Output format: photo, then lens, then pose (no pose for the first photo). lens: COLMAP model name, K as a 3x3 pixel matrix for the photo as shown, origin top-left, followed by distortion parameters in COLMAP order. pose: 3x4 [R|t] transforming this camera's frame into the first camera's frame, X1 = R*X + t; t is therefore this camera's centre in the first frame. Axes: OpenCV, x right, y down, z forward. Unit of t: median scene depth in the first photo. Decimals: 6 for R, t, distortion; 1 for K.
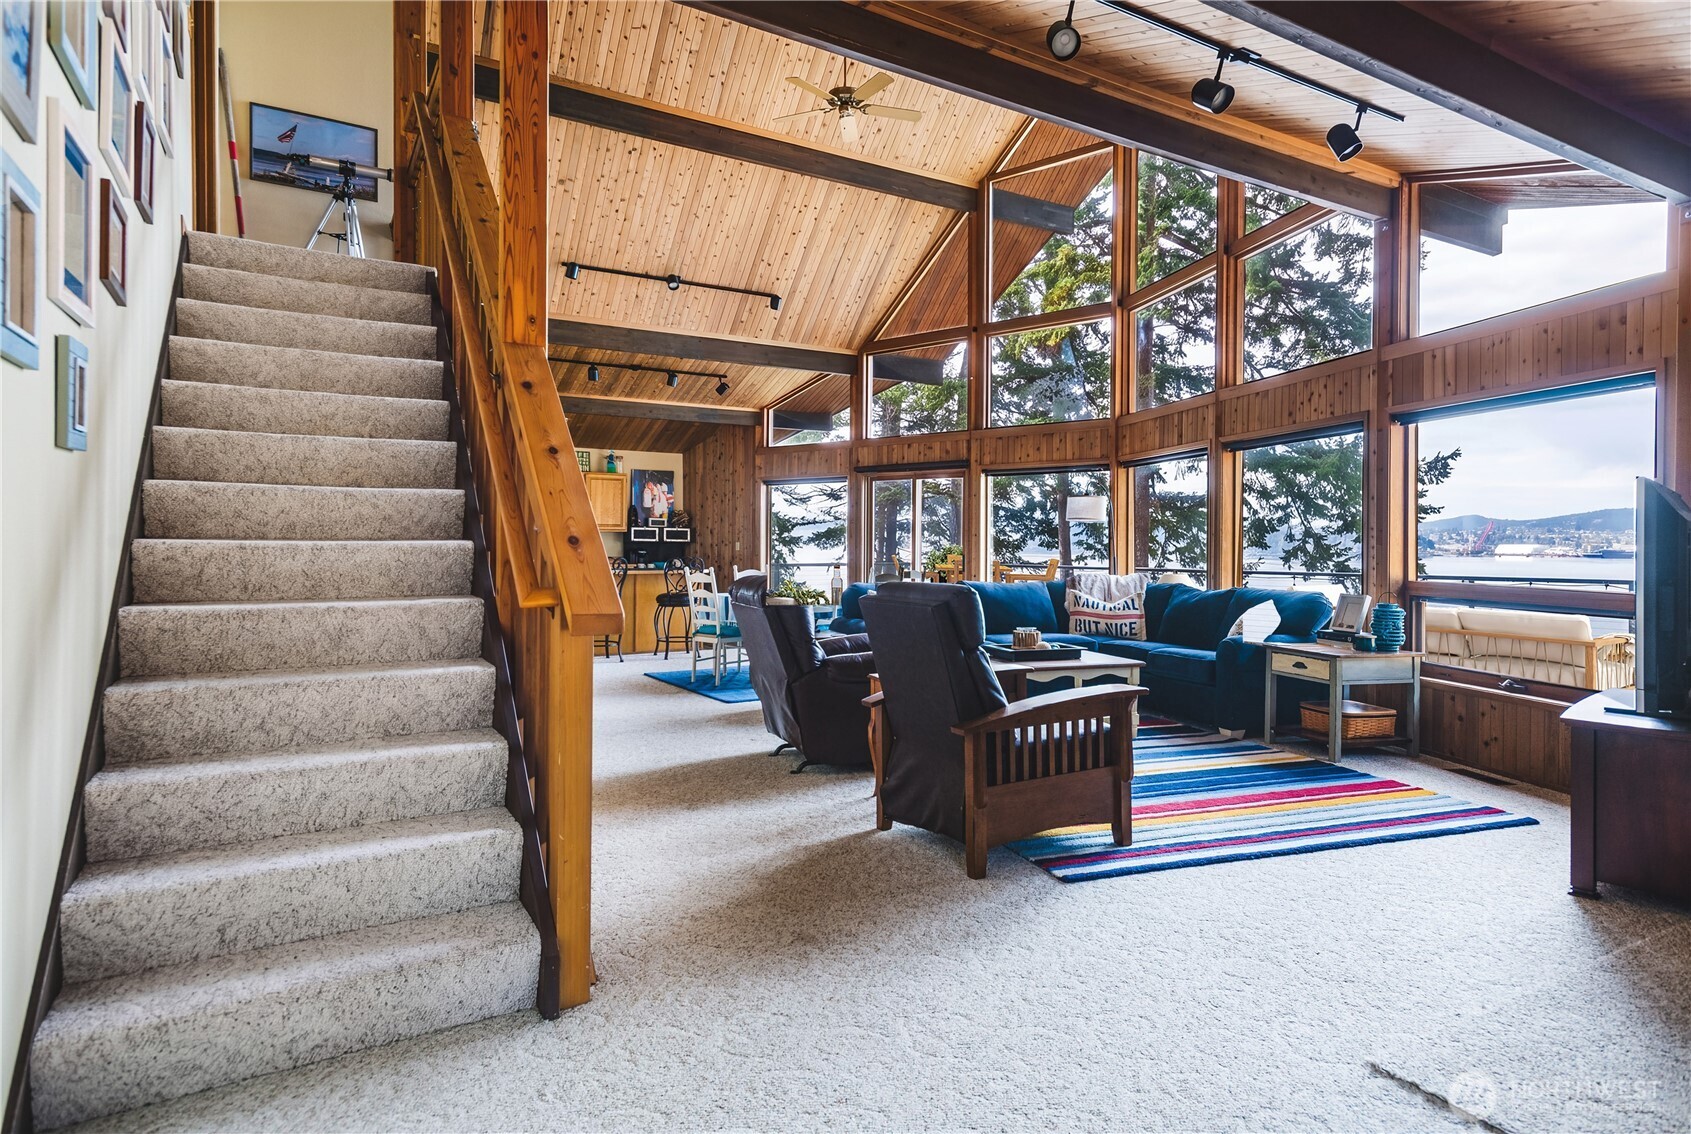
lens RADIAL K [[893.0, 0, 854.1], [0, 893.0, 544.7], [0, 0, 1]] dist [-0.002403, 0.018654]
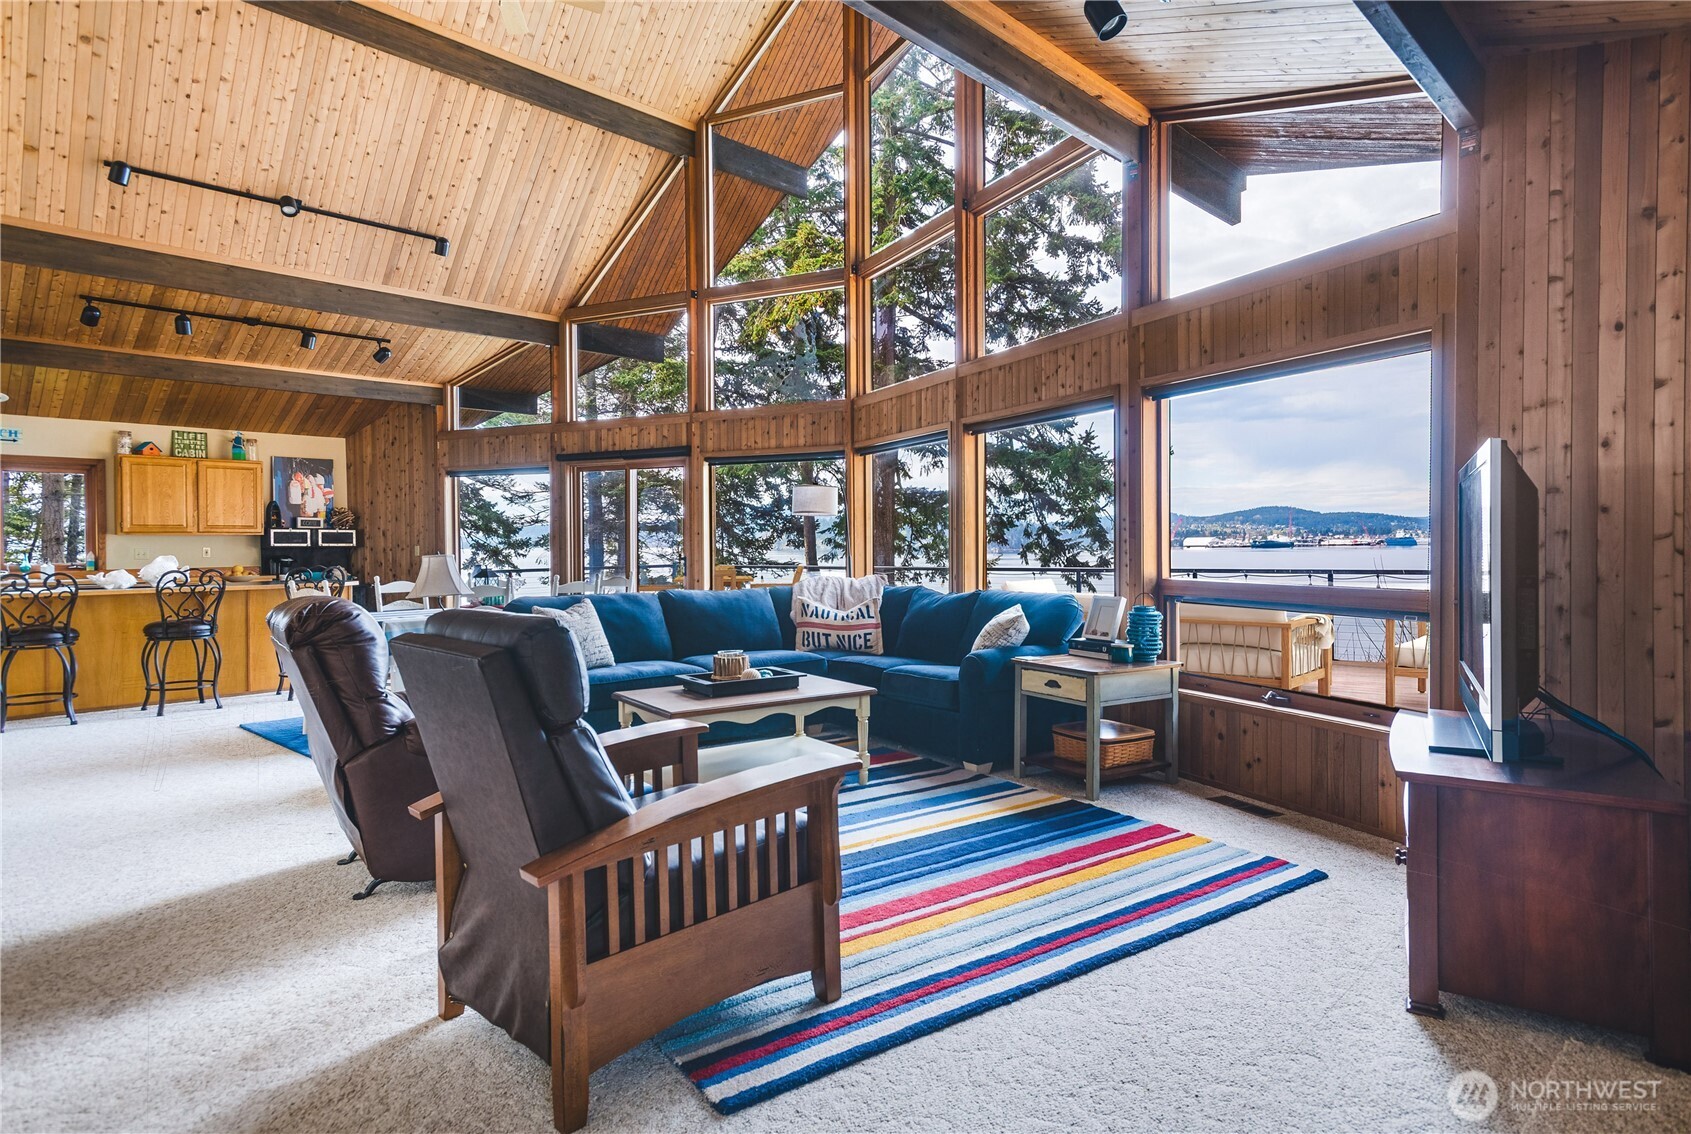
lens RADIAL K [[881.9, 0, 845.5], [0, 881.9, 567.0], [0, 0, 1]] dist [0.000130, 0.000745]
pose [[0.967308, -0.021261, 0.252713, 0.060930], [0.014804, 0.999514, 0.027424, 0.000236], [-0.253174, -0.022787, 0.967152, 0.146669]]
